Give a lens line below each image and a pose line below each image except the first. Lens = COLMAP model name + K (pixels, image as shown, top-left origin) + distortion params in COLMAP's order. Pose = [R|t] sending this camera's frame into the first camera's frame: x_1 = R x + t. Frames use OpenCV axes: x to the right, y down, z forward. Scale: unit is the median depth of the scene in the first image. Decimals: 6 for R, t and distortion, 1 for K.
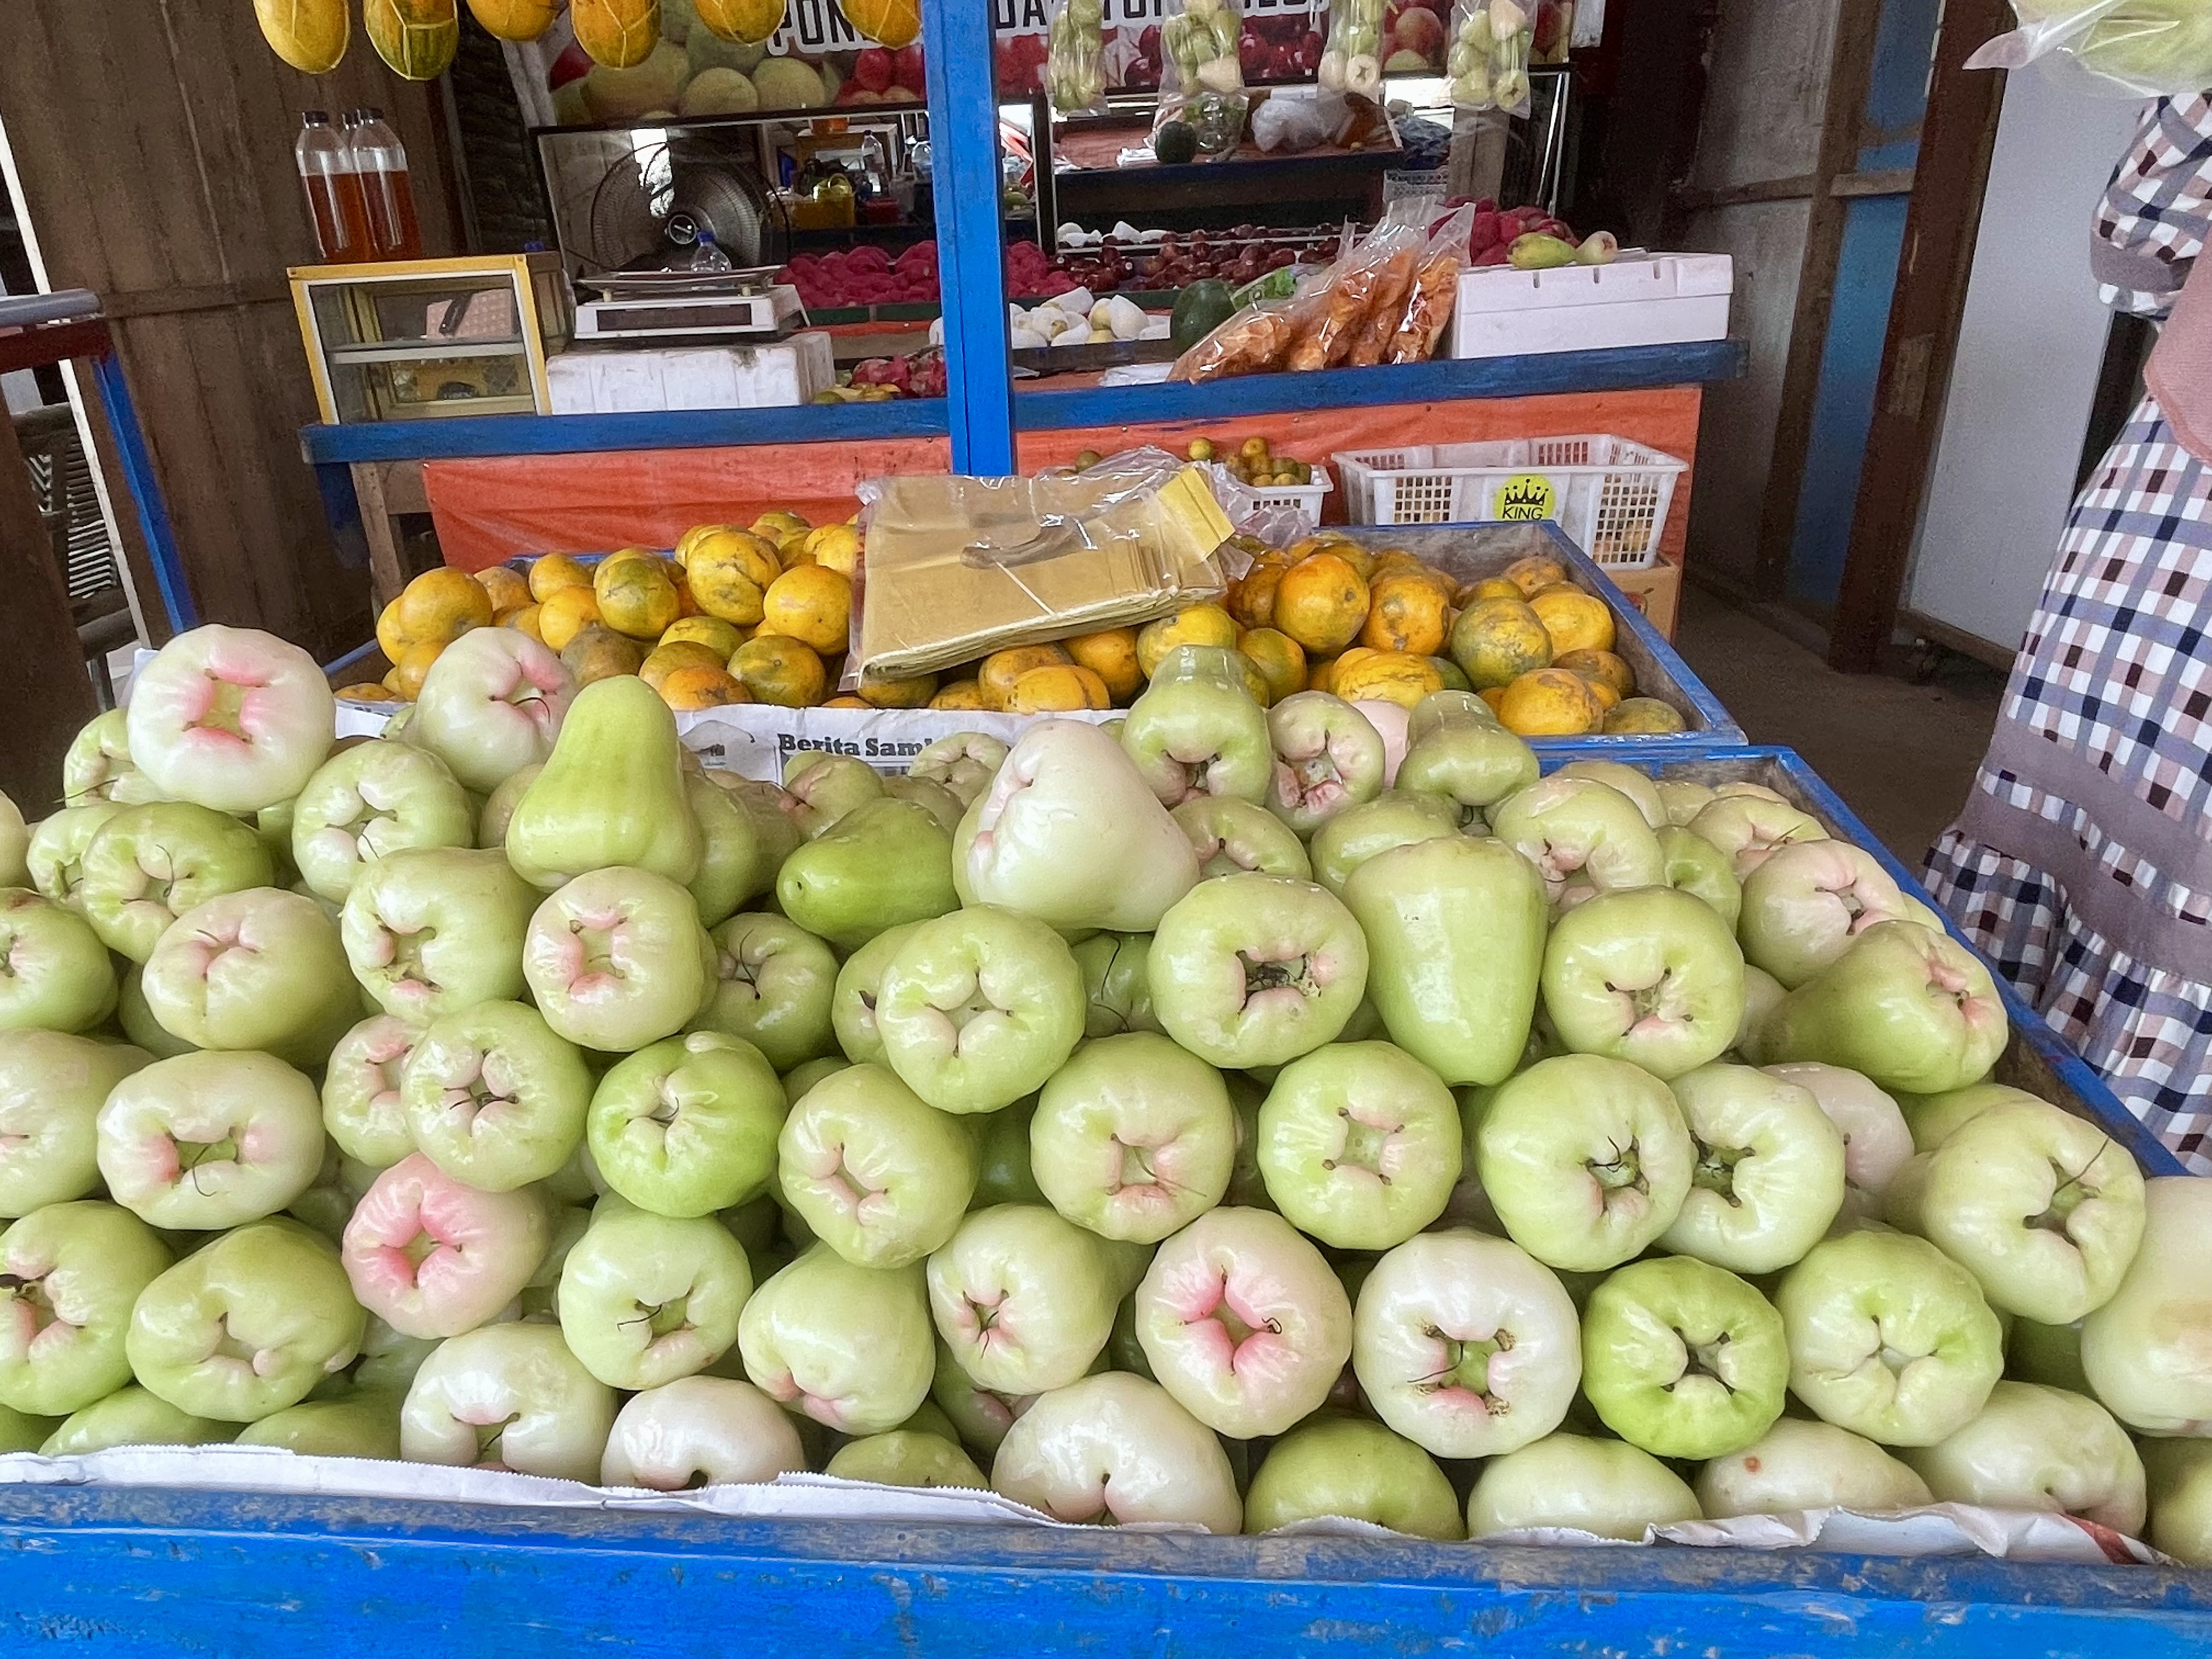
lens RADIAL K [[1469.2, 0, 1068.0], [0, 1469.2, 877.4], [0, 0, 1]] dist [0.024332, -0.048952]
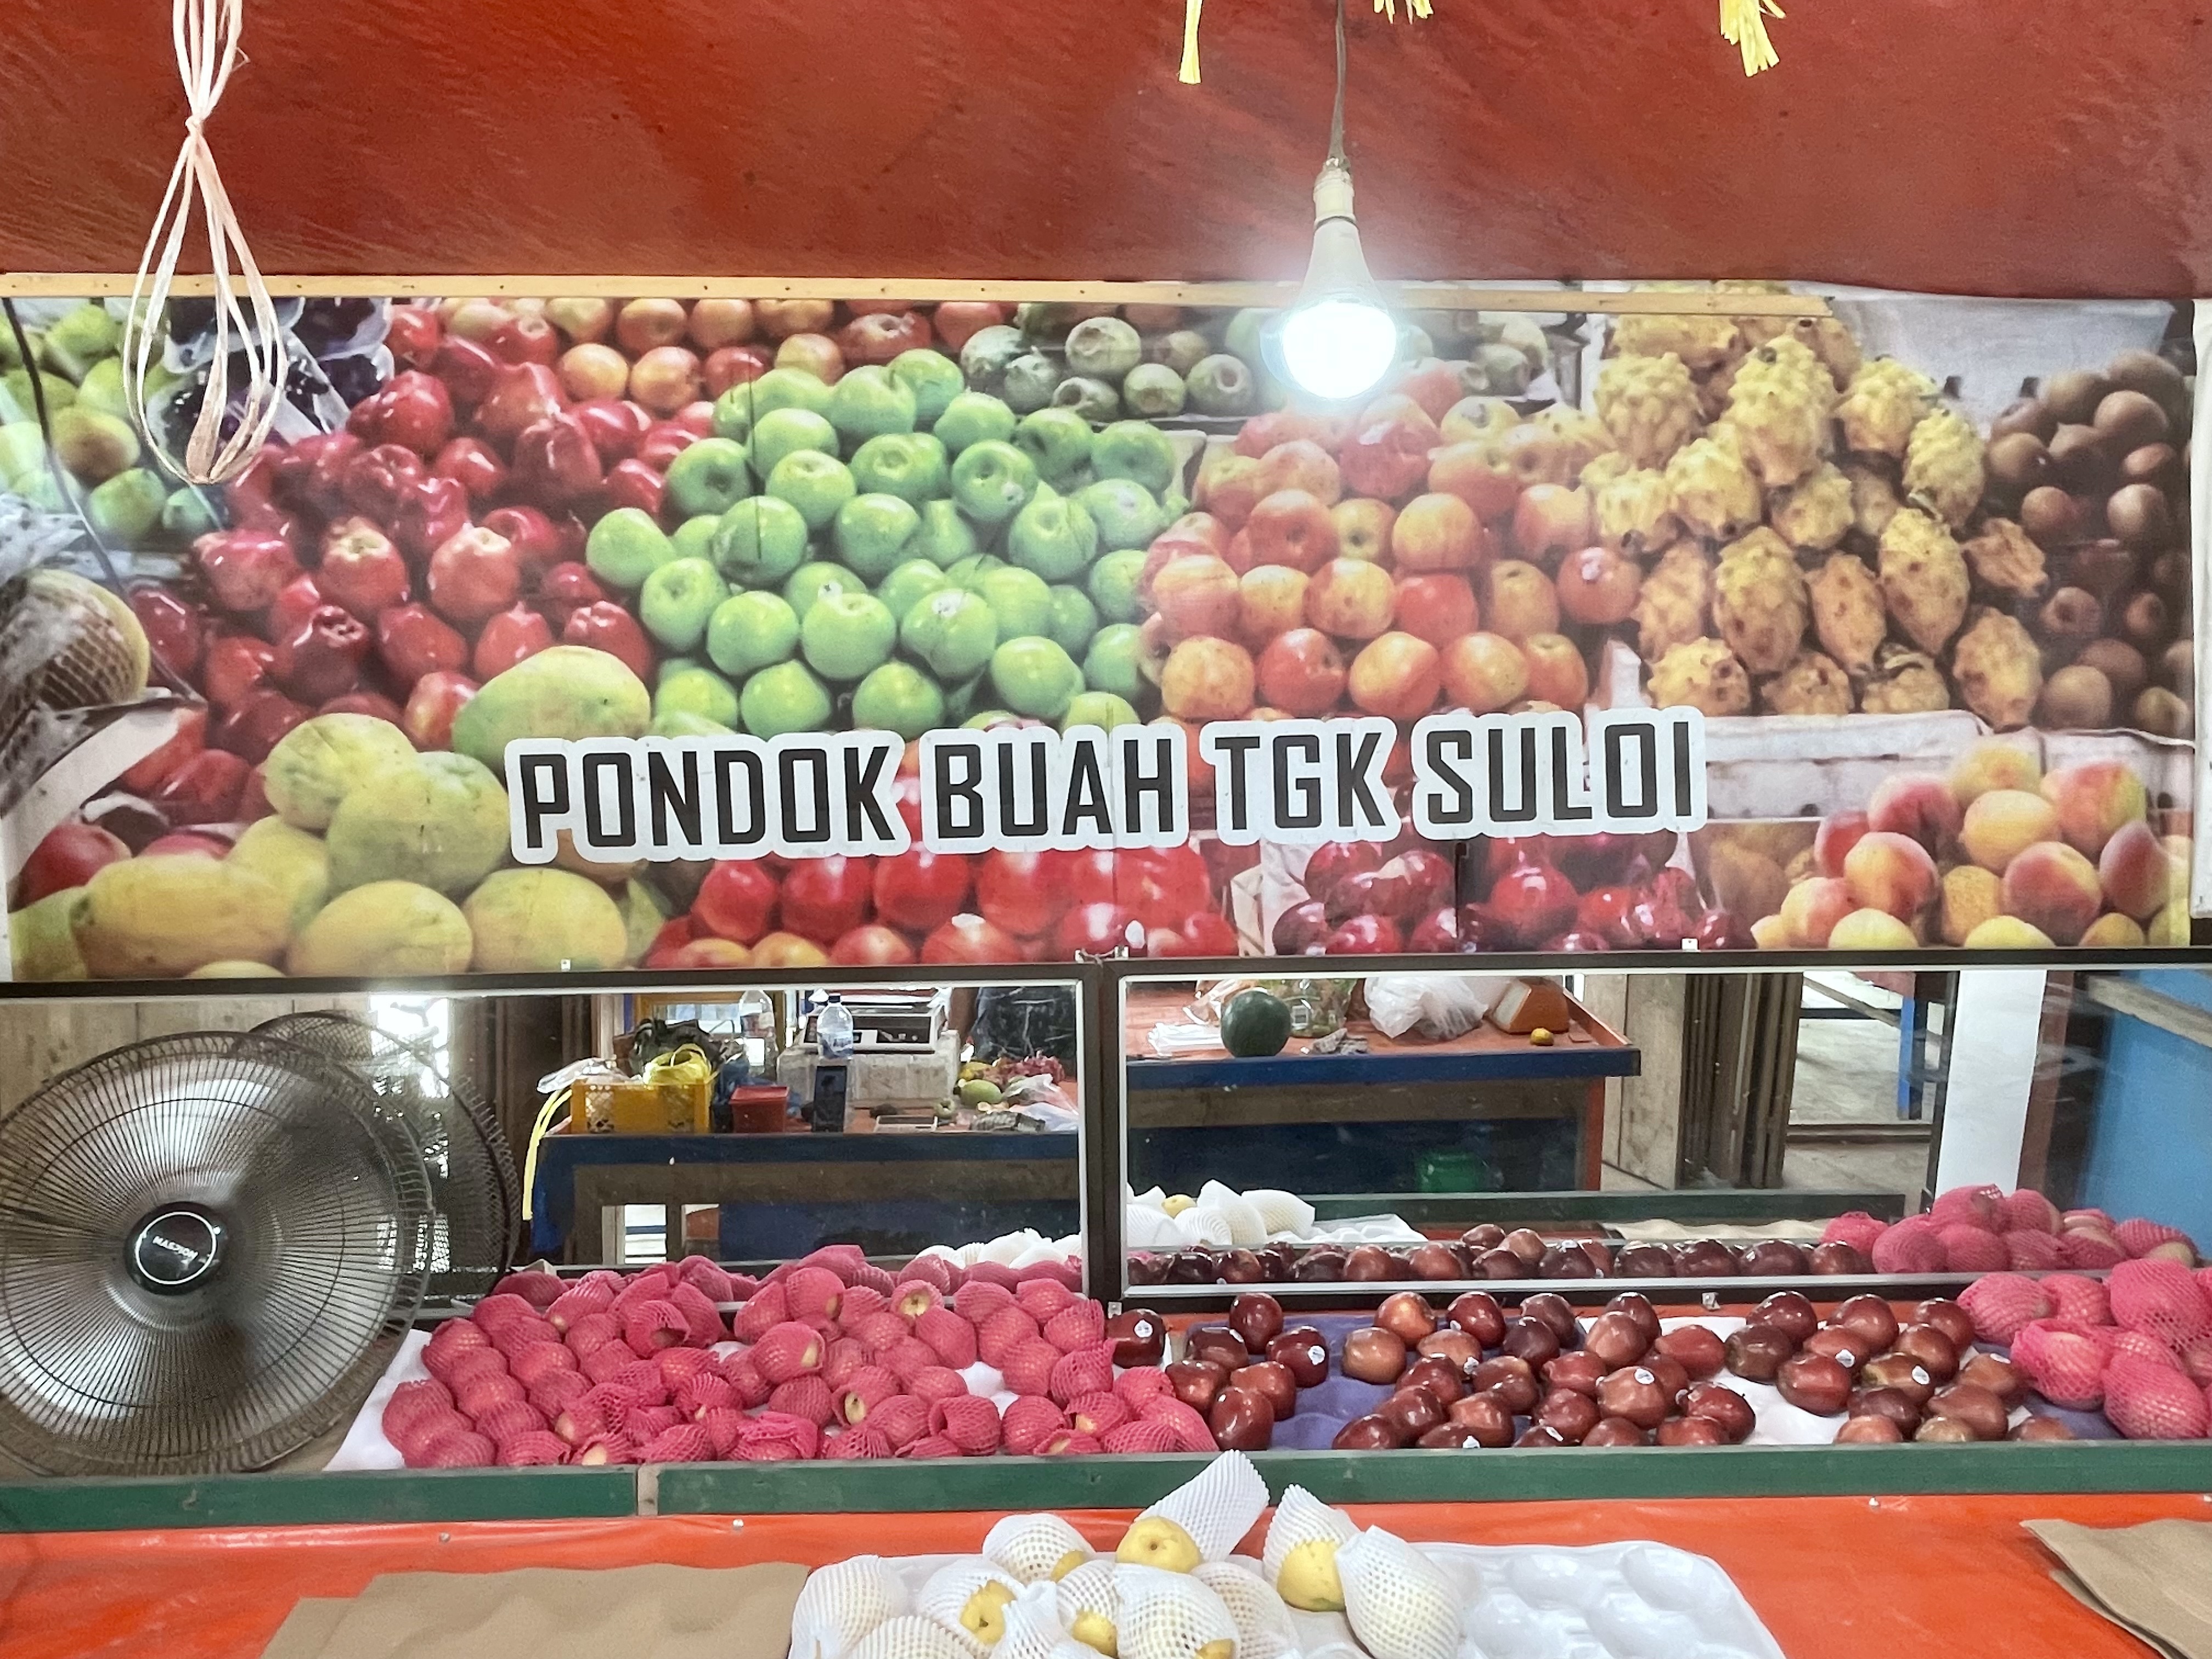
lens RADIAL K [[1469.2, 0, 1068.0], [0, 1469.2, 877.4], [0, 0, 1]] dist [0.024332, -0.048952]
pose [[0.997400, 0.042505, 0.058193, -0.054895], [-0.008386, 0.870498, -0.492100, -0.327343], [-0.071574, 0.490332, 0.868592, 0.586701]]
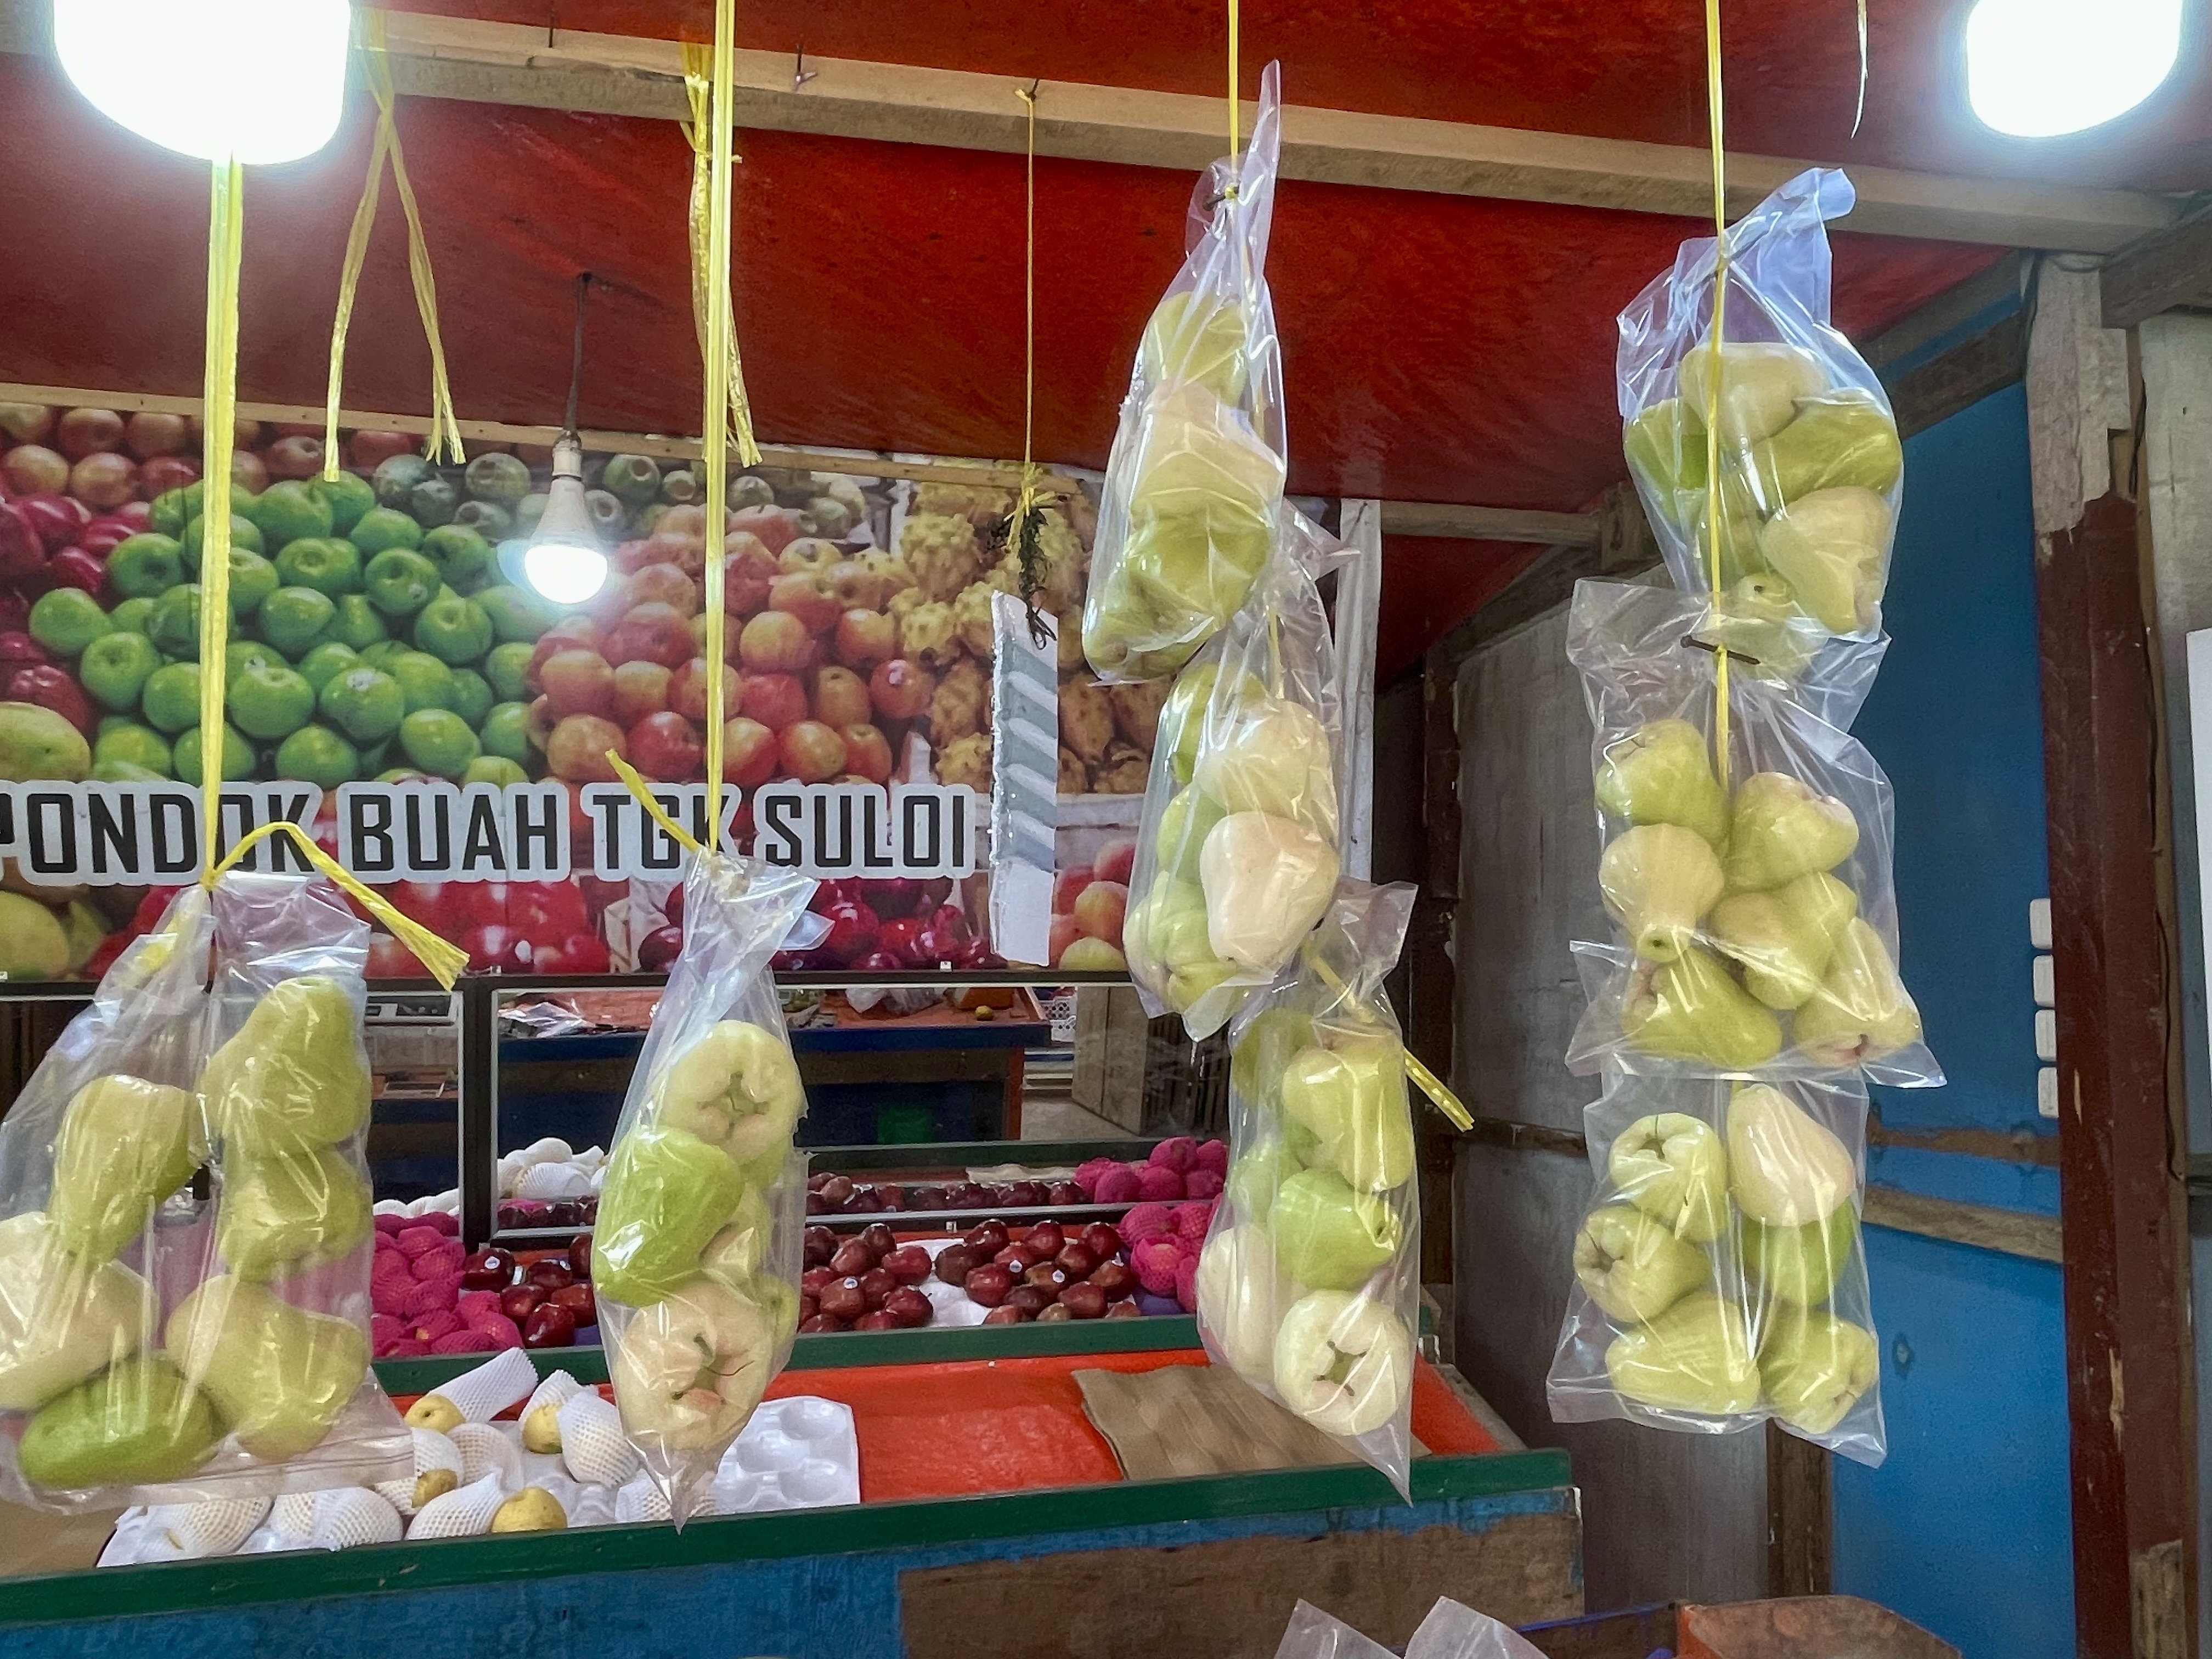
lens RADIAL K [[1469.2, 0, 1068.0], [0, 1469.2, 877.4], [0, 0, 1]] dist [0.024332, -0.048952]
pose [[0.962140, 0.060557, 0.265744, 0.045301], [0.068637, 0.889752, -0.451255, -0.288983], [-0.263773, 0.452410, 0.851909, 0.431516]]
